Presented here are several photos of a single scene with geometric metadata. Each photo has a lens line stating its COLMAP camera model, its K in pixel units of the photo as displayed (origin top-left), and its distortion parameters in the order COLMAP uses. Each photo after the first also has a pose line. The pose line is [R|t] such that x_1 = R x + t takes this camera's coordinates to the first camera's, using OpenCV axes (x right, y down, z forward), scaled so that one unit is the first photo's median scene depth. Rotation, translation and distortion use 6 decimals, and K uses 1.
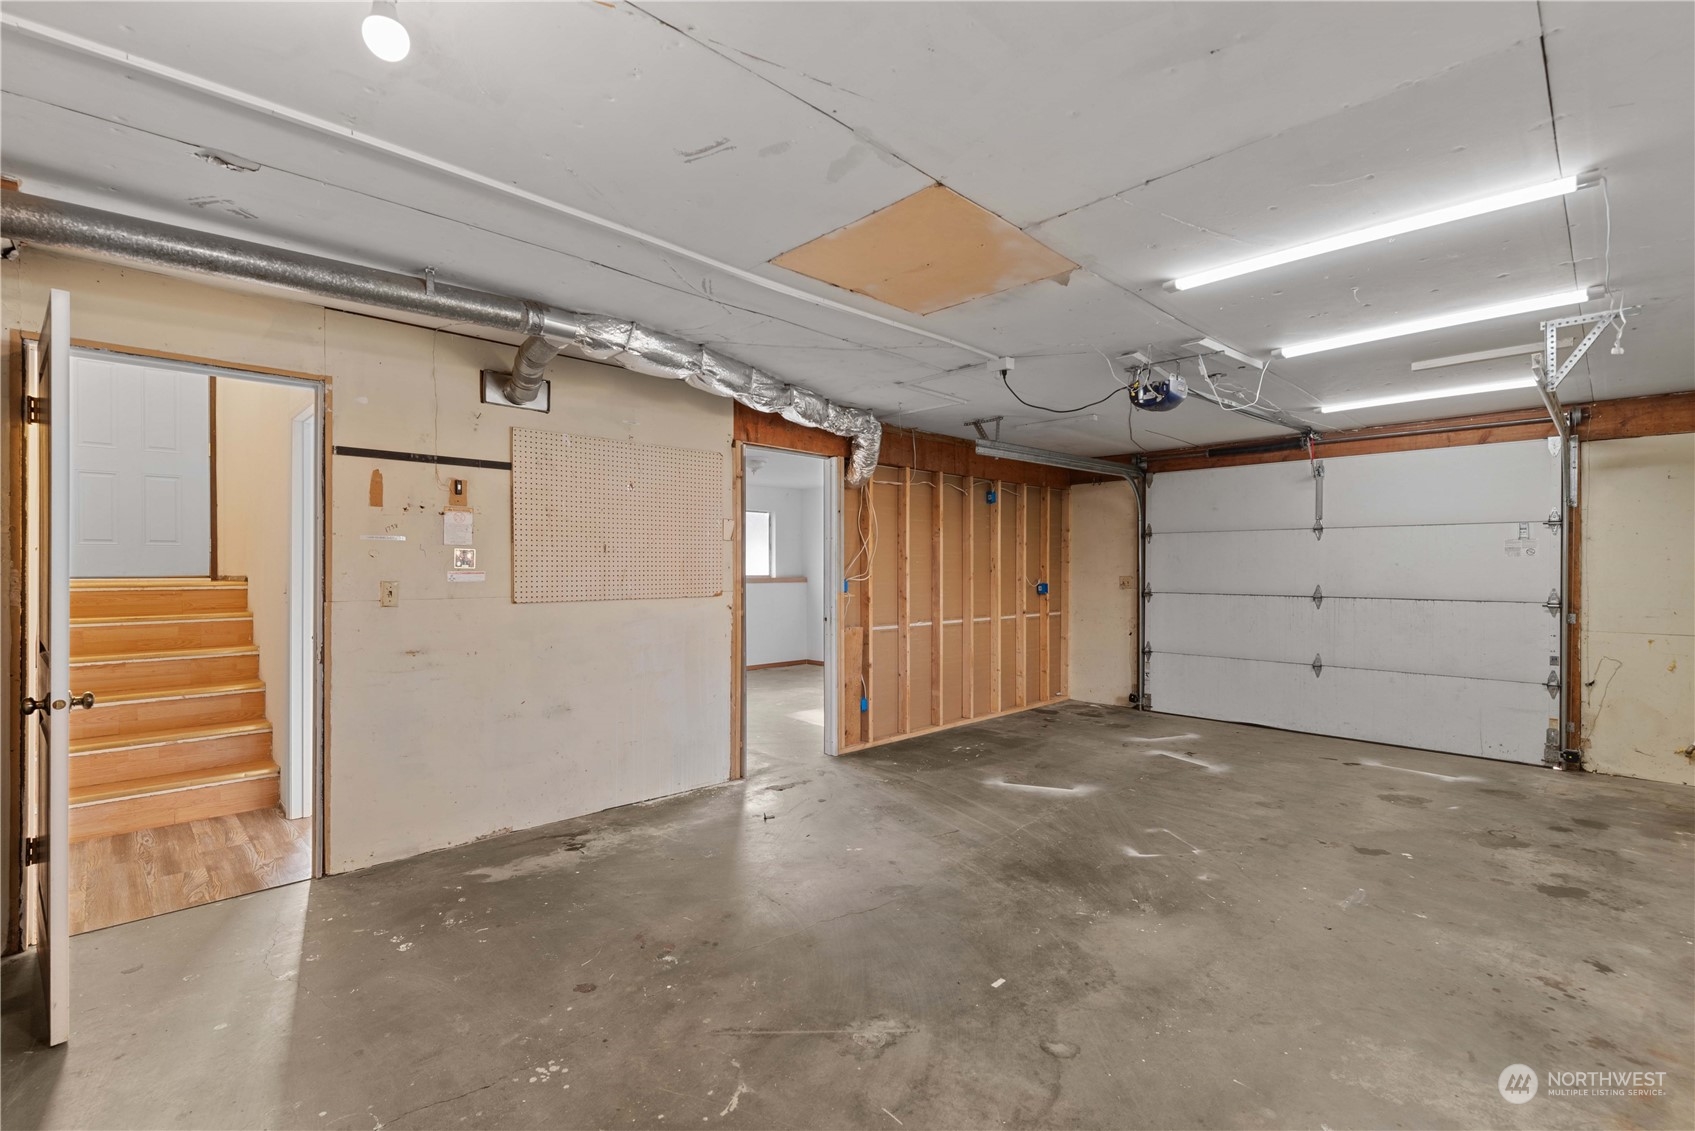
lens RADIAL K [[744.2, 0, 852.7], [0, 744.2, 571.1], [0, 0, 1]] dist [0.004137, -0.001396]
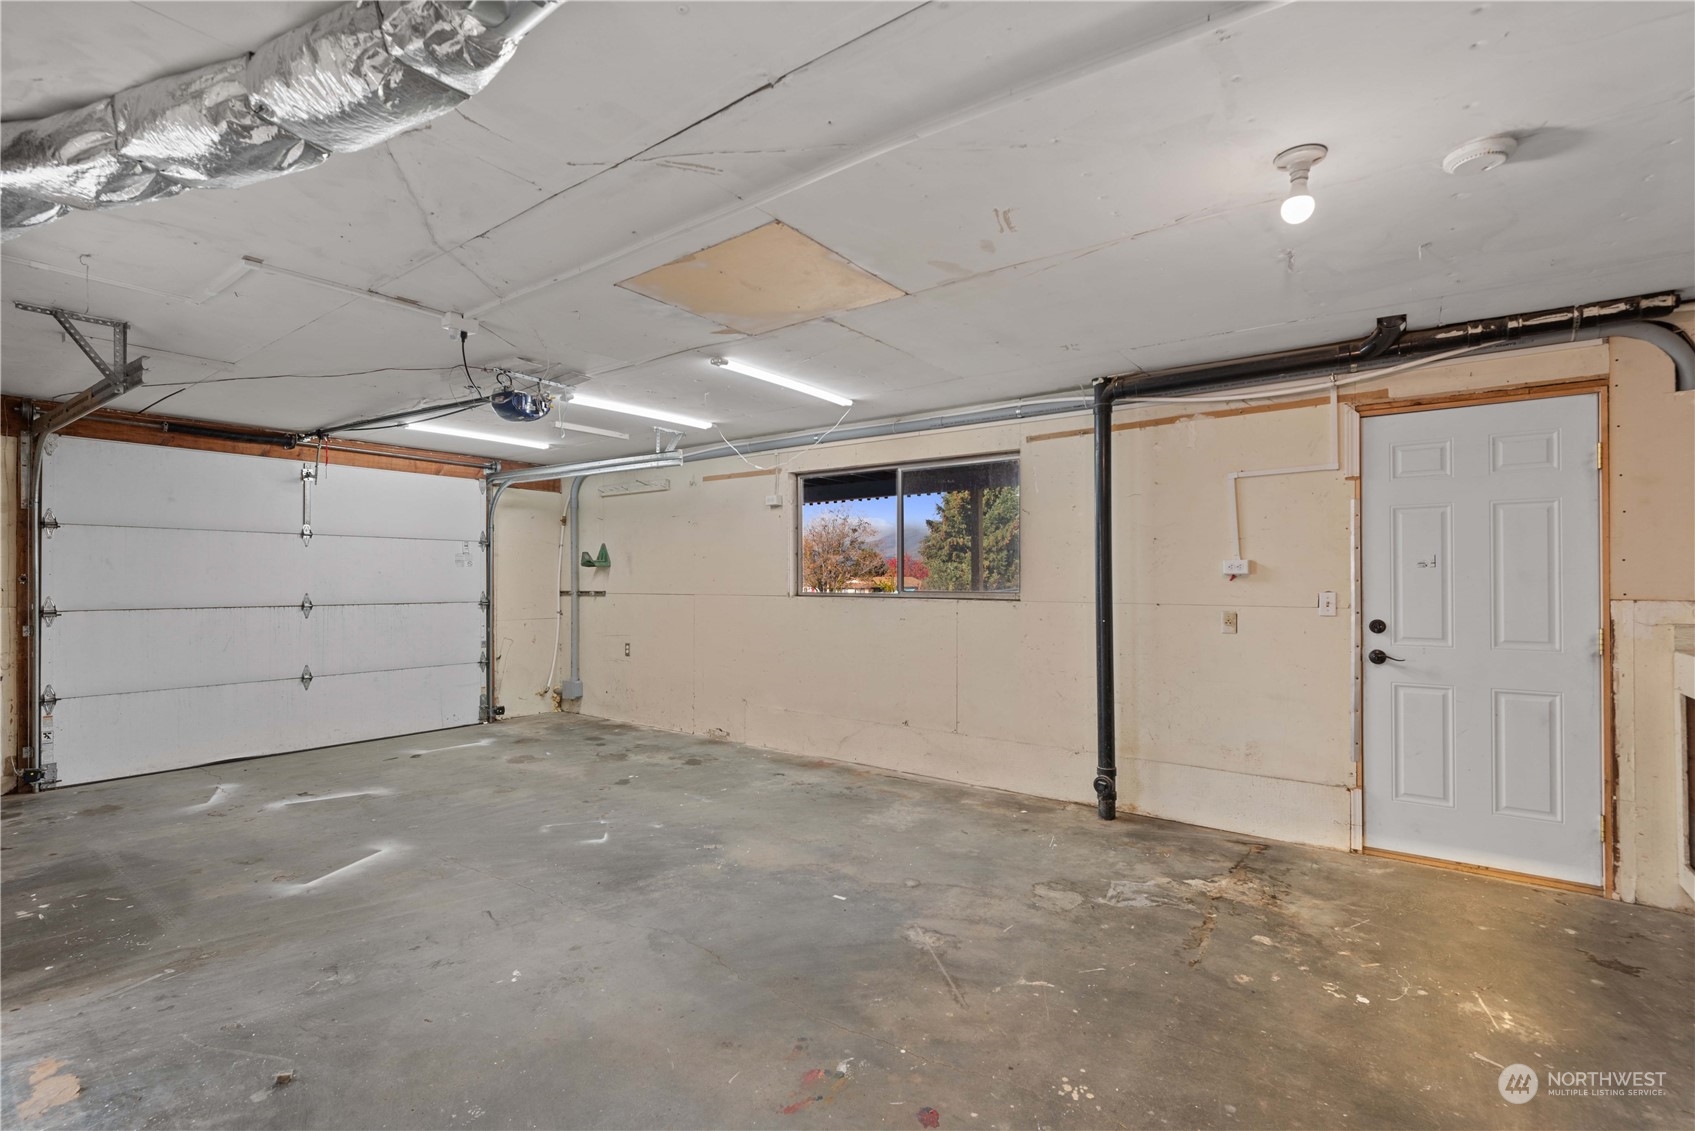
lens RADIAL K [[767.9, 0, 827.6], [0, 767.9, 576.2], [0, 0, 1]] dist [0.004935, 0.001060]
pose [[-0.131296, 0.001513, 0.991342, -0.785256], [-0.000062, 0.999999, -0.001534, -0.003090], [-0.991343, -0.000263, -0.131296, 0.831900]]
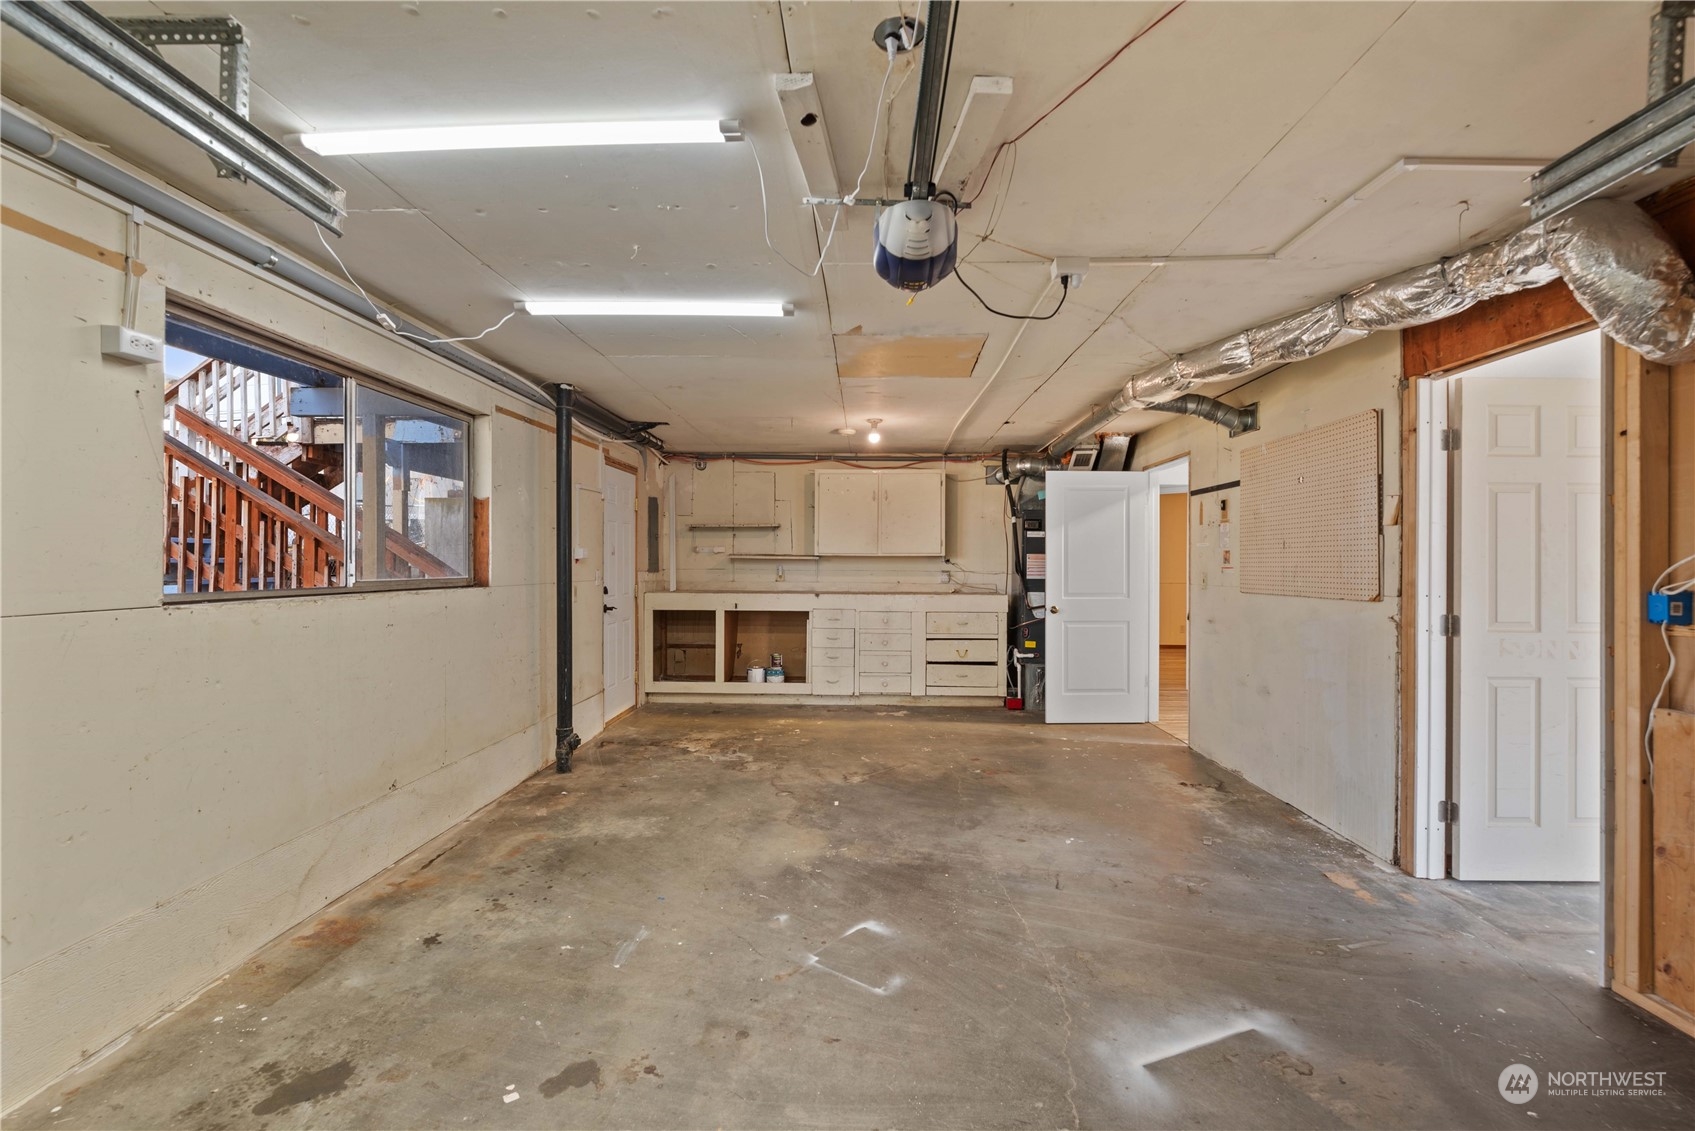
lens RADIAL K [[744.2, 0, 859.6], [0, 744.2, 562.0], [0, 0, 1]] dist [0.004137, -0.001396]
pose [[-0.711258, -0.006189, -0.702904, 0.955517], [-0.005897, 0.999979, -0.002837, -0.001196], [0.702907, 0.002127, -0.711279, 1.574546]]
